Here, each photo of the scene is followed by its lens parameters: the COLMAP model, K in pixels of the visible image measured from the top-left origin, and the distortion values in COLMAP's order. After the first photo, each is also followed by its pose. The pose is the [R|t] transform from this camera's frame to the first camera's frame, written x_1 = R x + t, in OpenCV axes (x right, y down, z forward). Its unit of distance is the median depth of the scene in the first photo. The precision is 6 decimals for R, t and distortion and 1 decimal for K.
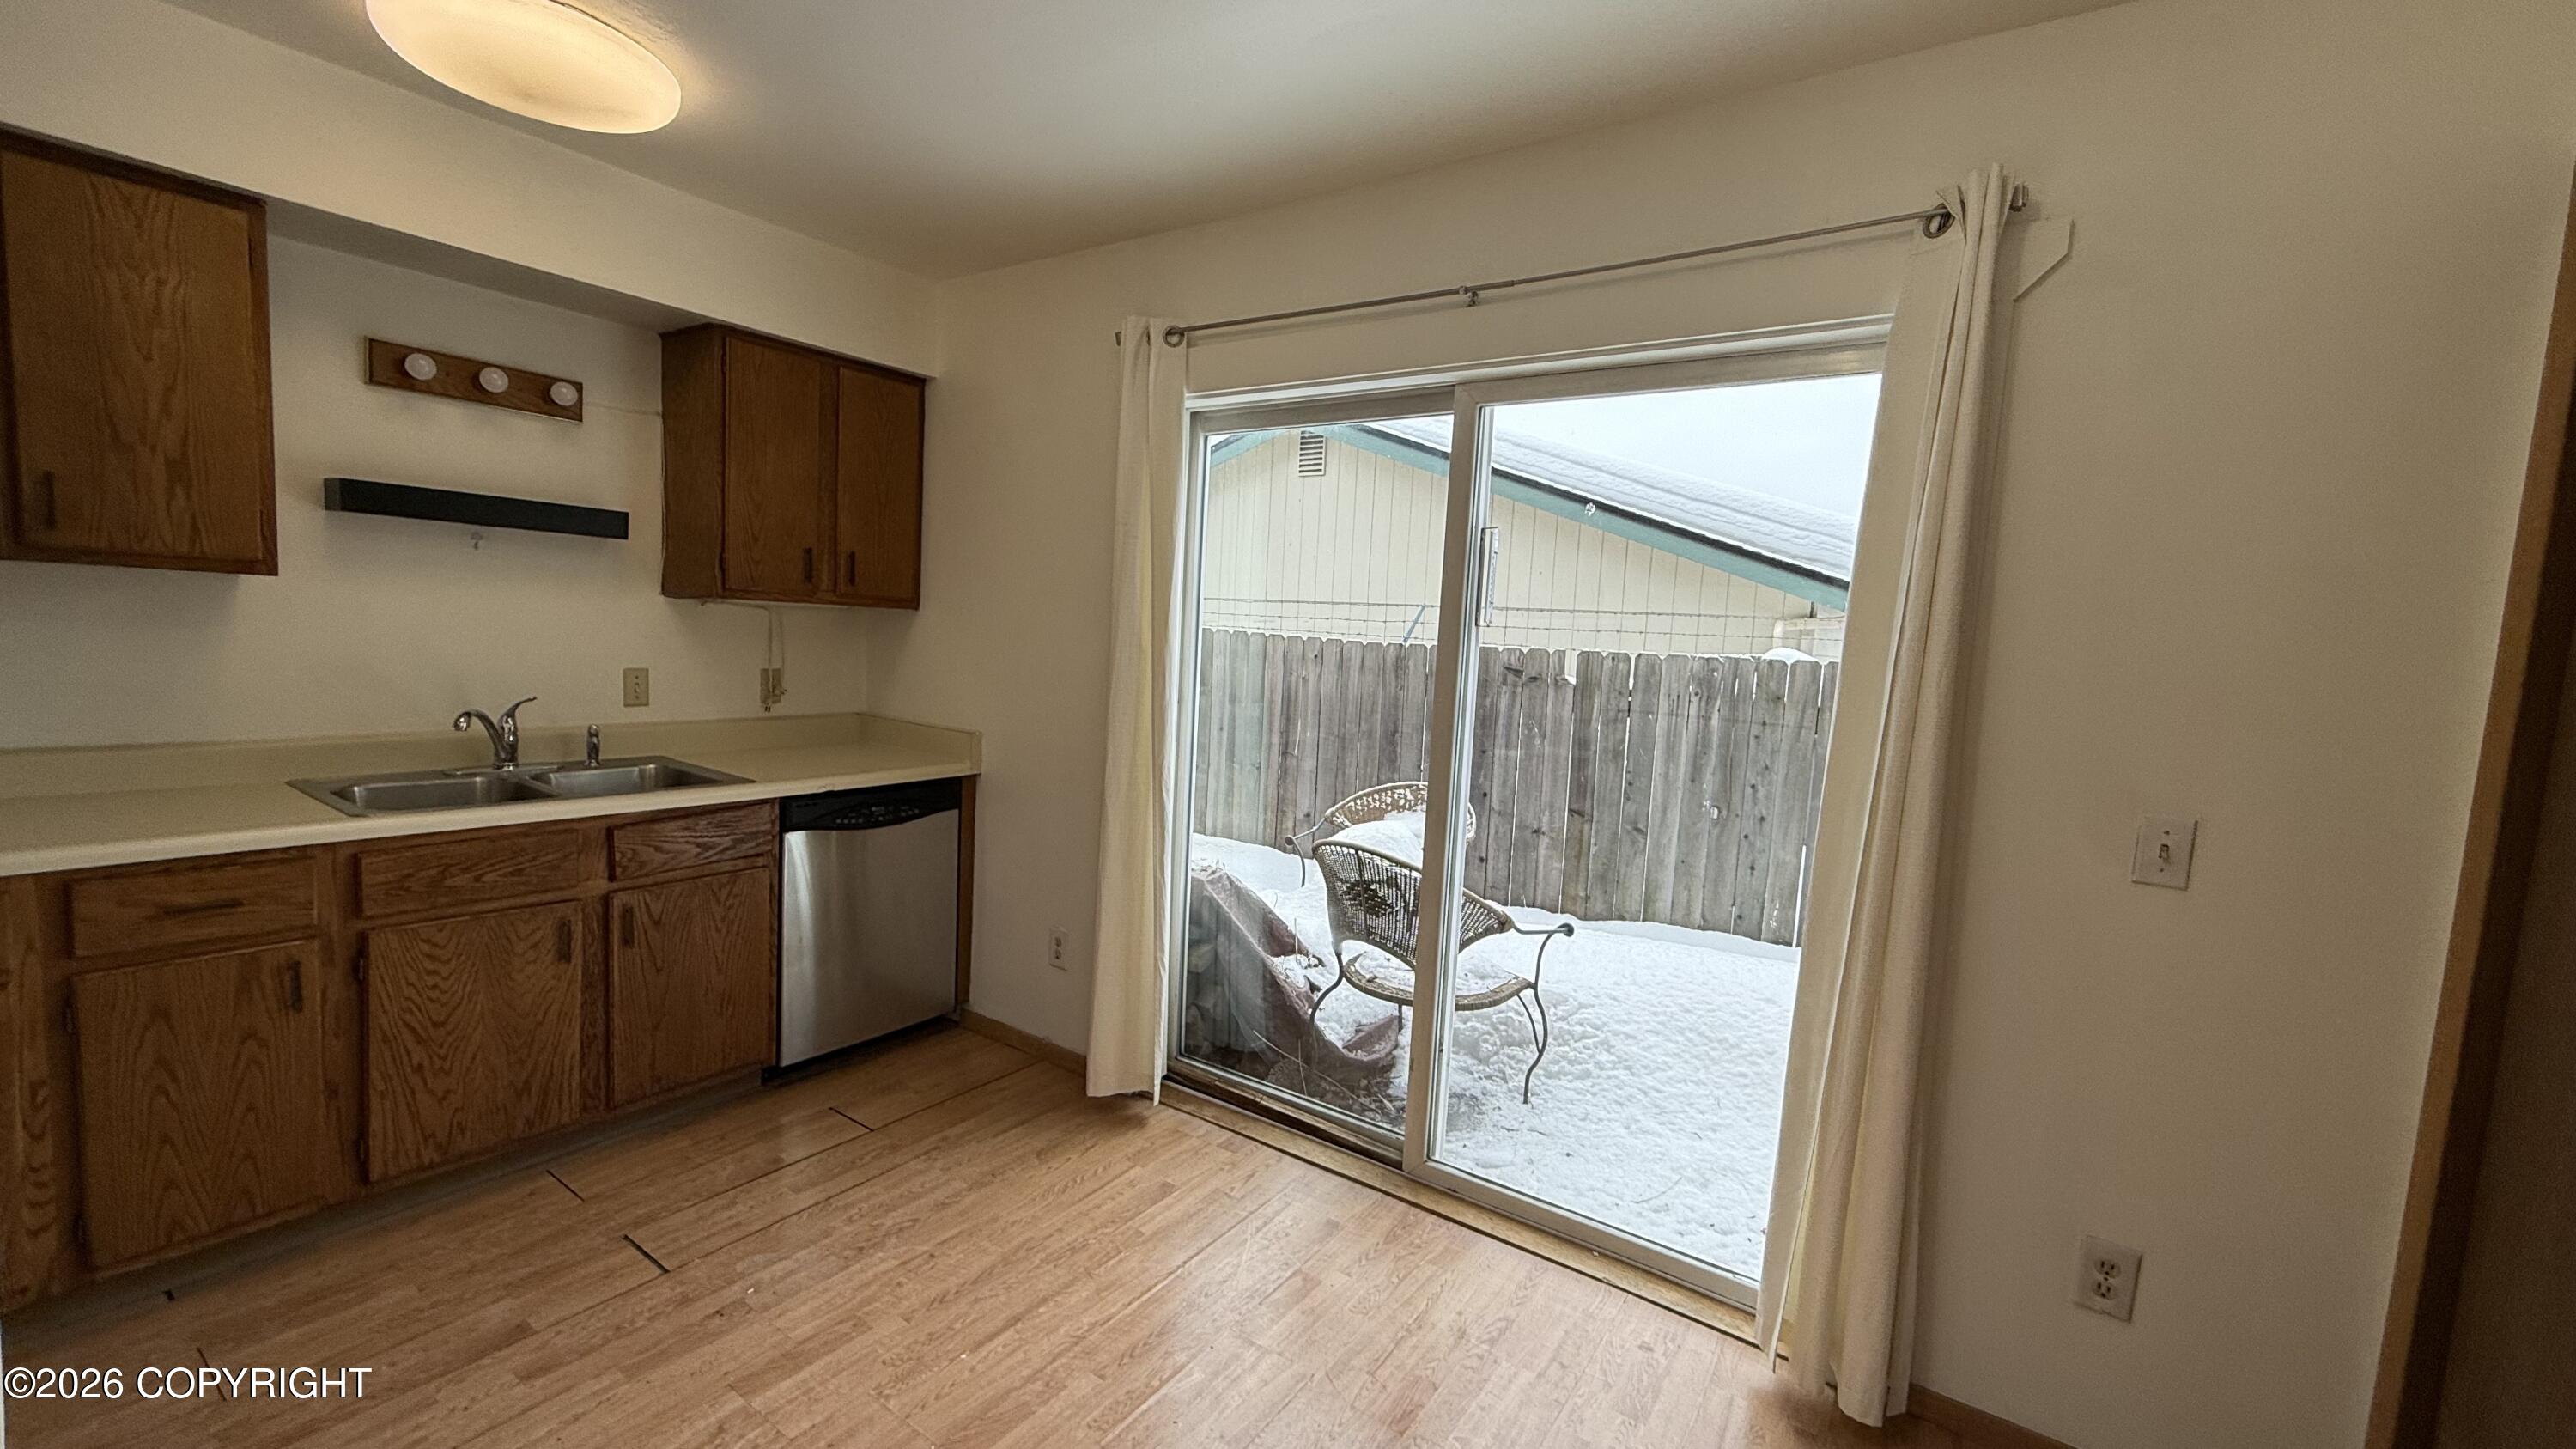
lens RADIAL K [[1026.3, 0, 1281.7], [0, 1026.3, 724.9], [0, 0, 1]] dist [0.001426, 0.000329]
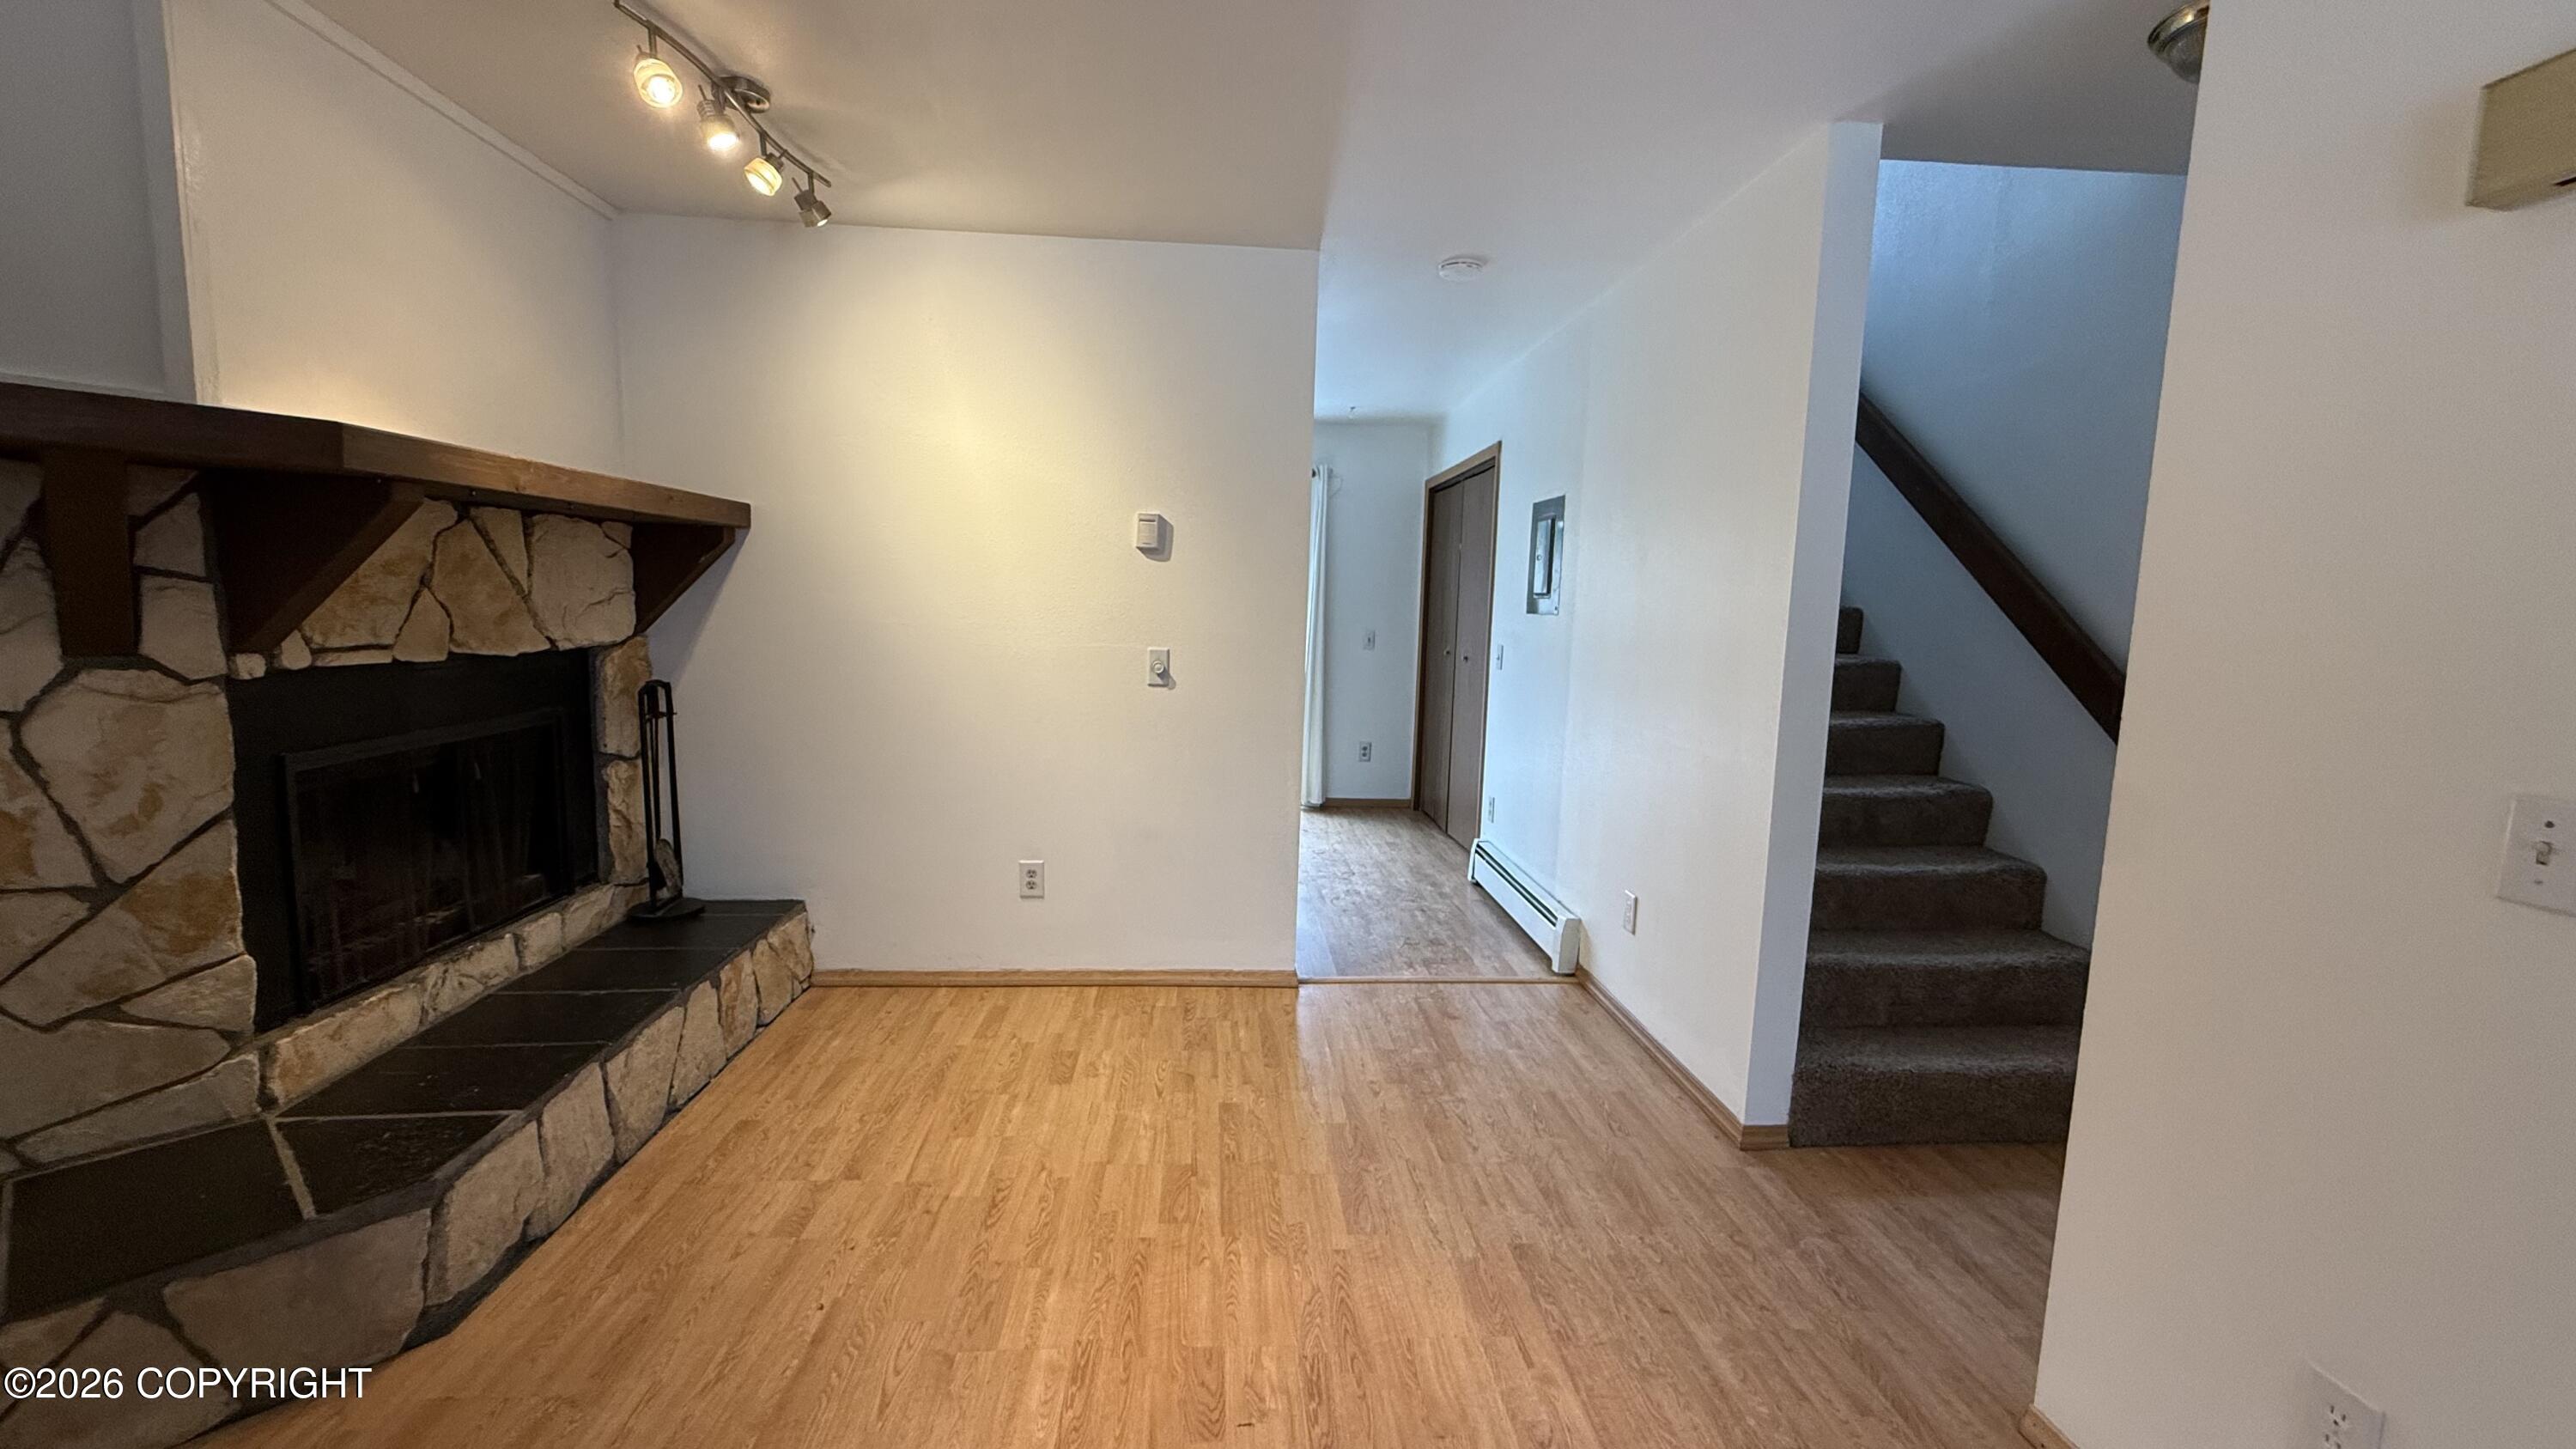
lens RADIAL K [[1026.3, 0, 1281.7], [0, 1026.3, 724.9], [0, 0, 1]] dist [0.001426, 0.000329]
pose [[0.775284, -0.106441, 0.622580, -1.184846], [0.071597, 0.994155, 0.080810, 0.067424], [-0.627542, -0.018076, 0.778373, -1.168245]]
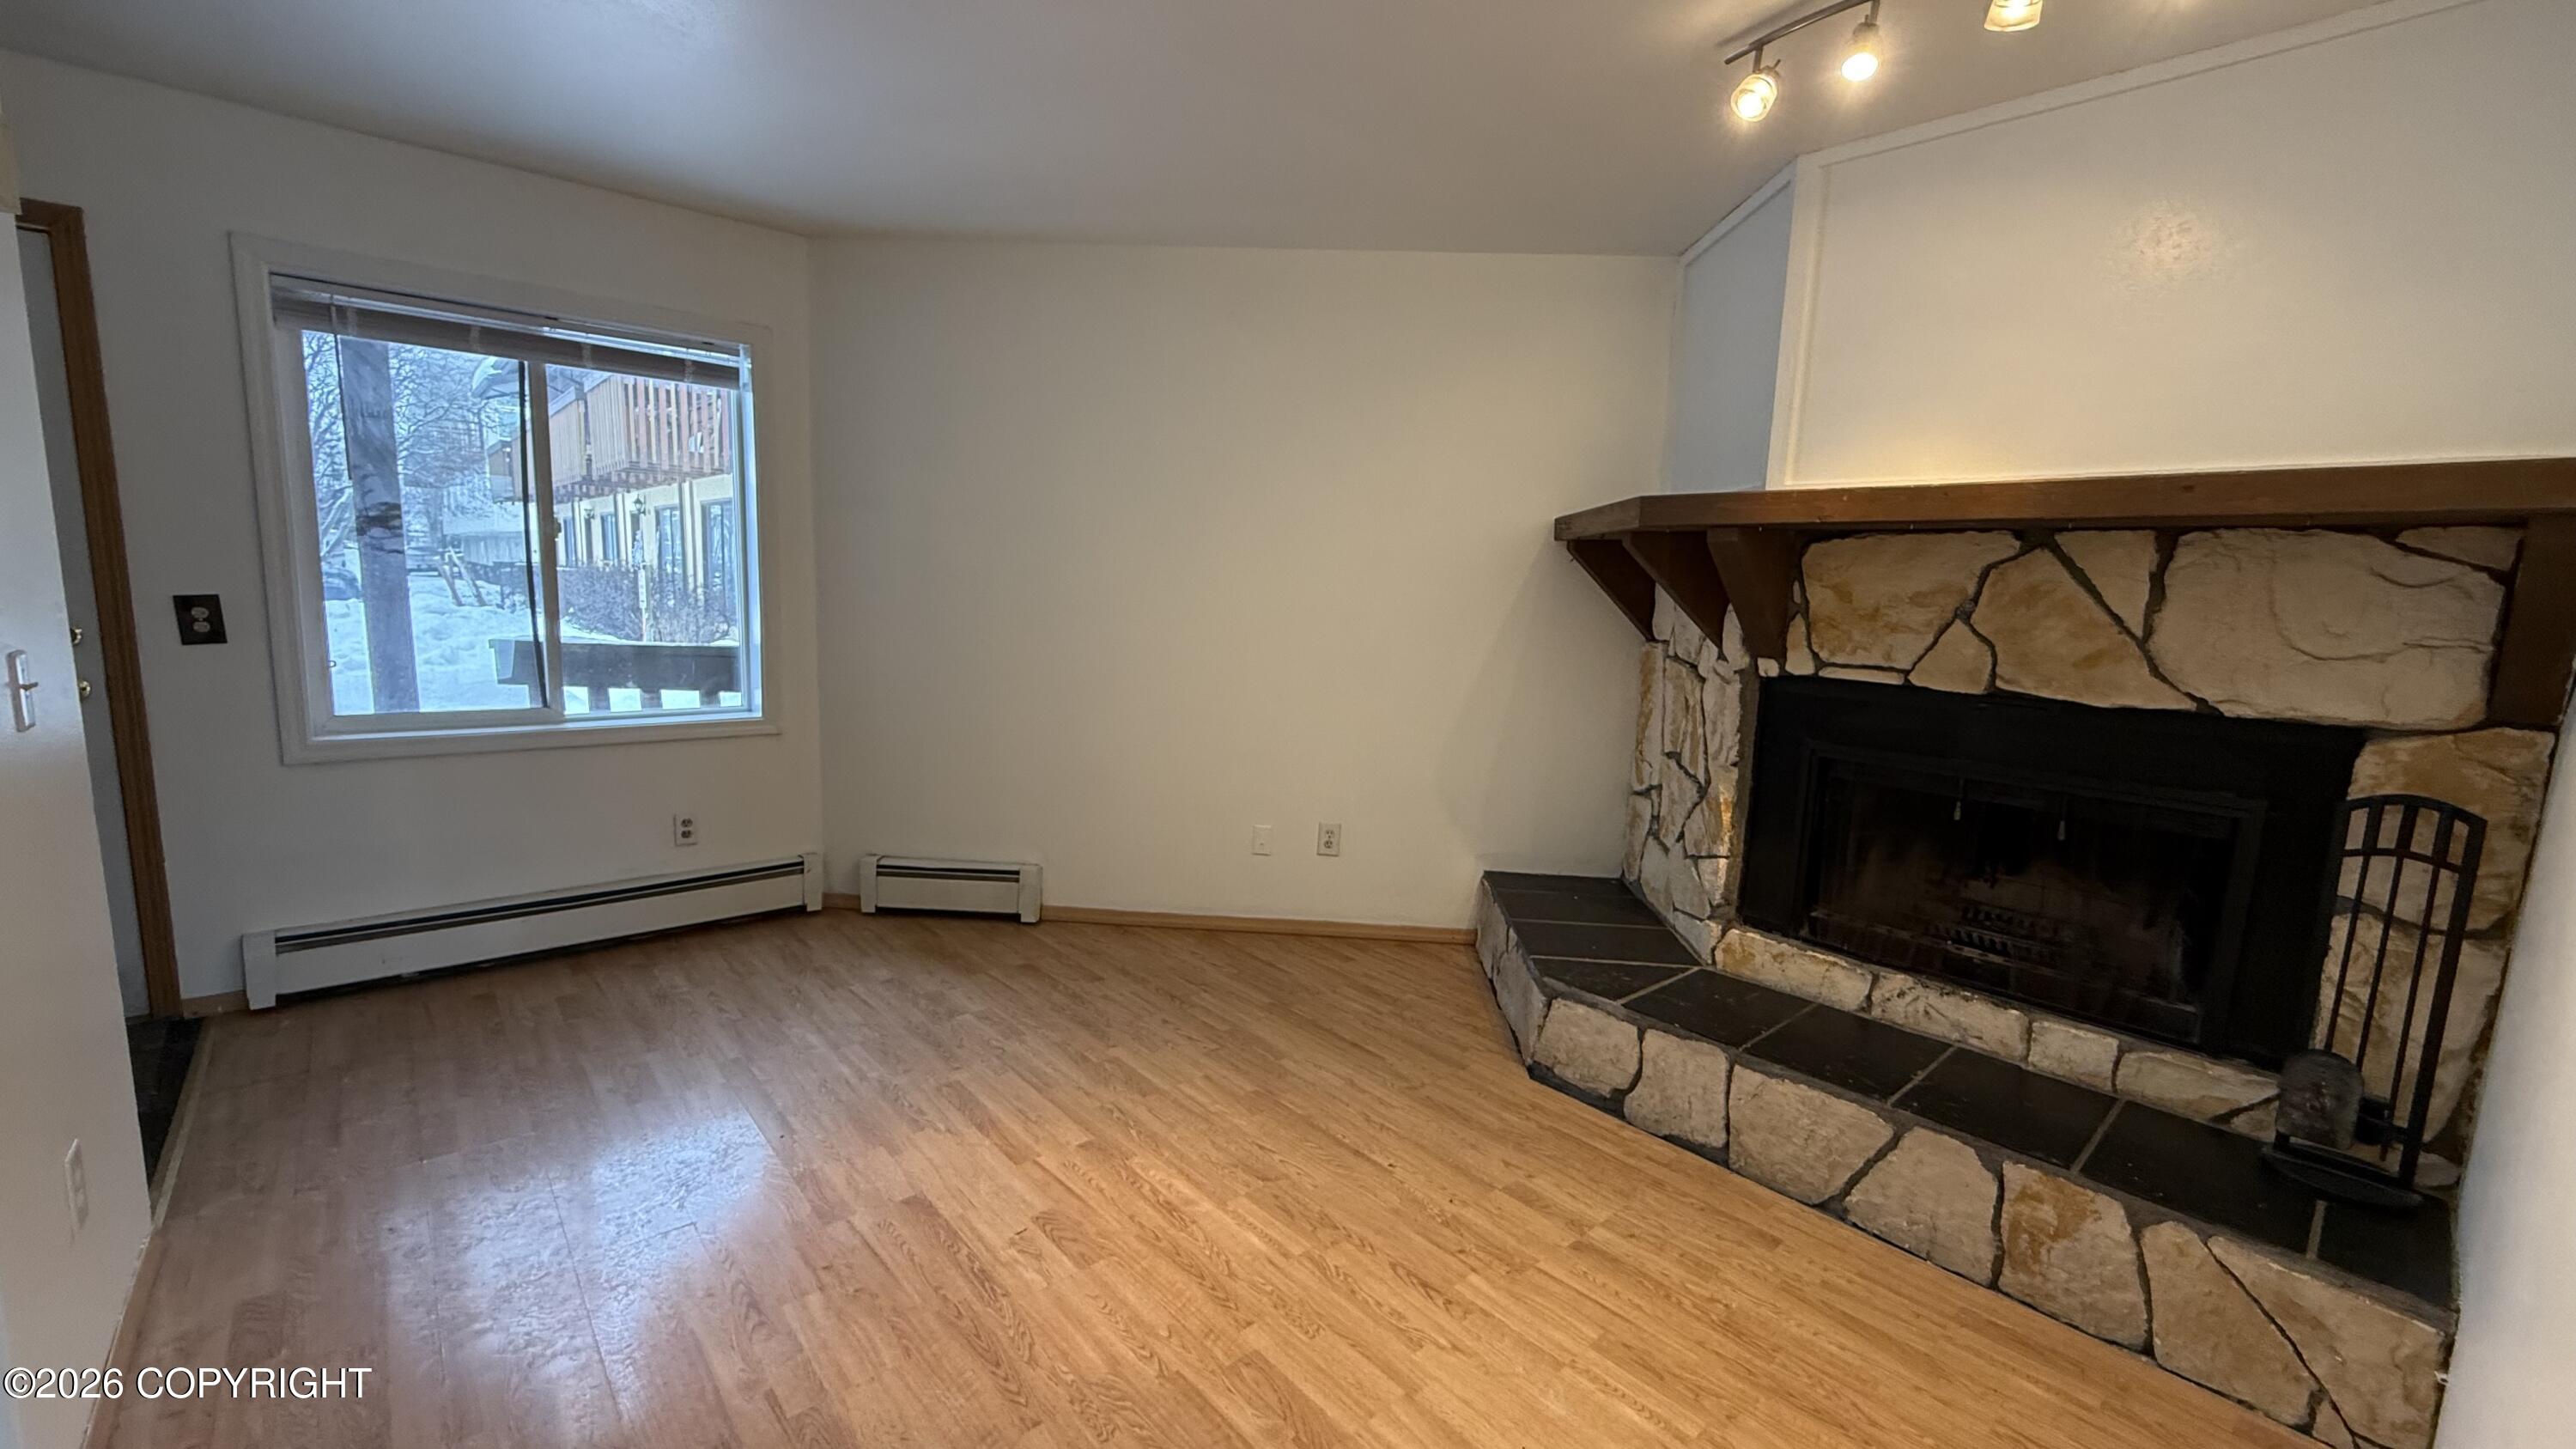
lens RADIAL K [[1026.3, 0, 1281.7], [0, 1026.3, 724.9], [0, 0, 1]] dist [0.001426, 0.000329]
pose [[-0.228938, 0.076764, -0.970410, -0.151905], [-0.140340, 0.983869, 0.110938, 0.042676], [0.963272, 0.161585, -0.214472, -0.362989]]
